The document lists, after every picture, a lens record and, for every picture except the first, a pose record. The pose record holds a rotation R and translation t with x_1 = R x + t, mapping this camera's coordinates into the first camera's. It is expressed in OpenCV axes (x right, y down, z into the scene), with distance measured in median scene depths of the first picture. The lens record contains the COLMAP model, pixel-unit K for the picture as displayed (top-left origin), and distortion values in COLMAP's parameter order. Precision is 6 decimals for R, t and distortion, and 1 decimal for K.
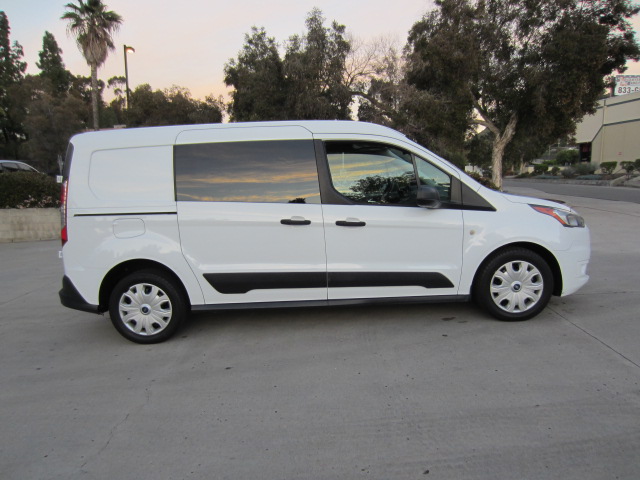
lens RADIAL K [[464.6, 0, 320.0], [0, 464.6, 240.0], [0, 0, 1]] dist [-0.039306, 0.008187]
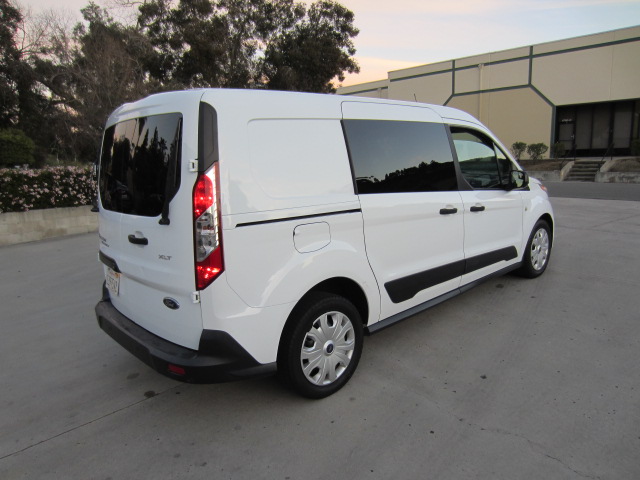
lens RADIAL K [[464.6, 0, 320.0], [0, 464.6, 240.0], [0, 0, 1]] dist [-0.039306, 0.008187]
pose [[0.738987, -0.114397, 0.663936, -0.848163], [0.109809, 0.992752, 0.048830, -0.052317], [-0.664710, 0.036822, 0.746193, 0.466253]]
